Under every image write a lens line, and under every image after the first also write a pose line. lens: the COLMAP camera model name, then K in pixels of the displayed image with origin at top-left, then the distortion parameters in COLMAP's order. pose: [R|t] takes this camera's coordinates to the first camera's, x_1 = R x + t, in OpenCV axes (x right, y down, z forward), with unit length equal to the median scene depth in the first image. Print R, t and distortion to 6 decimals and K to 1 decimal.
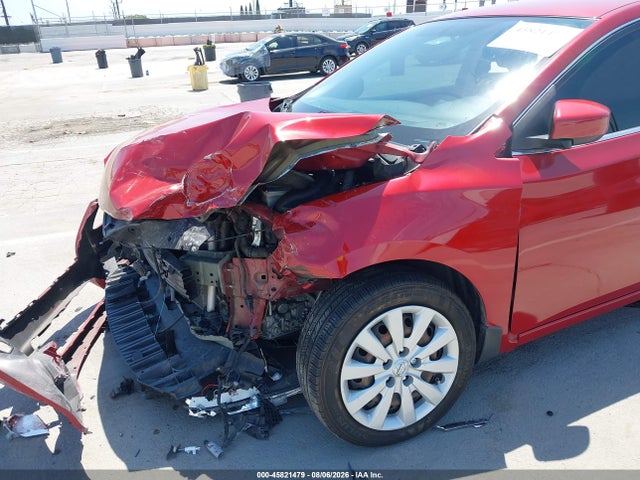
lens RADIAL K [[505.5, 0, 330.5], [0, 505.5, 215.9], [0, 0, 1]] dist [0.004376, -0.005451]
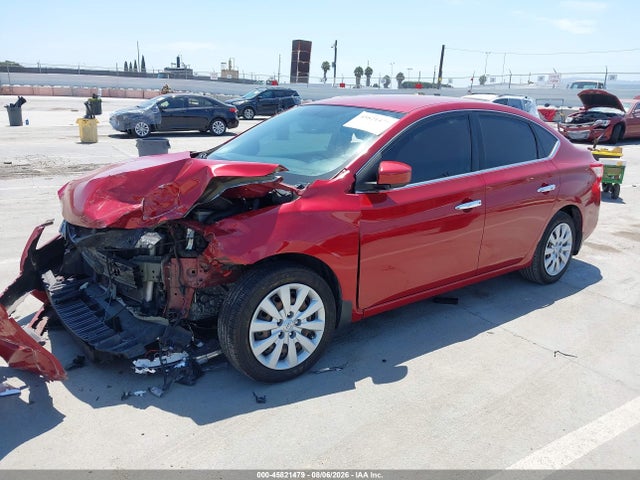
lens RADIAL K [[505.5, 0, 330.5], [0, 505.5, 215.9], [0, 0, 1]] dist [0.004376, -0.005451]
pose [[0.973699, 0.021406, 0.226830, -0.083188], [0.005611, 0.993022, -0.117797, 0.135160], [-0.227769, 0.115971, 0.966784, -0.502607]]
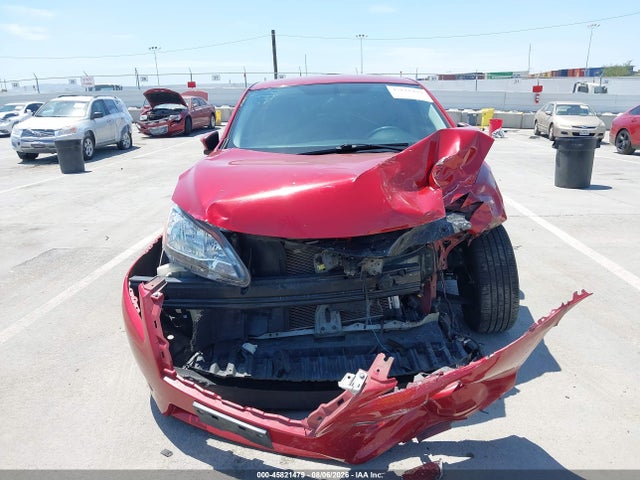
lens RADIAL K [[490.1, 0, 319.7], [0, 490.1, 222.4], [0, 0, 1]] dist [-0.000058, -0.000194]
pose [[0.433839, -0.187210, 0.881326, -1.398830], [0.319365, 0.946616, 0.043869, -0.115914], [-0.842490, 0.262432, 0.470467, 0.636663]]
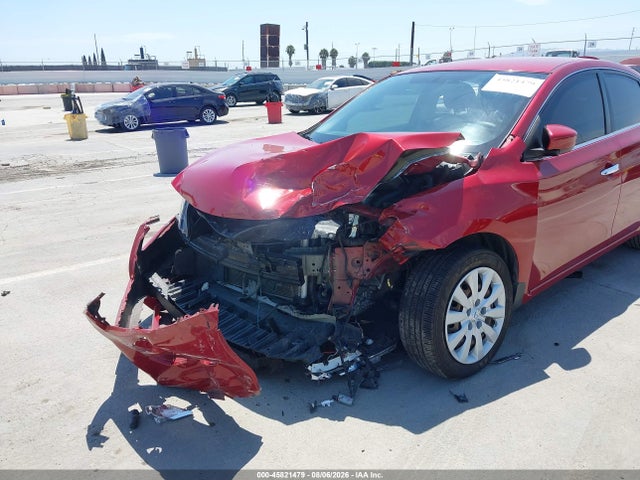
lens RADIAL K [[506.1, 0, 319.4], [0, 506.1, 210.6], [0, 0, 1]] dist [0.004735, -0.000294]
pose [[0.961346, -0.047934, 0.271137, -0.571449], [0.076879, 0.992295, -0.097157, 0.109922], [-0.264391, 0.114247, 0.957625, -0.217300]]
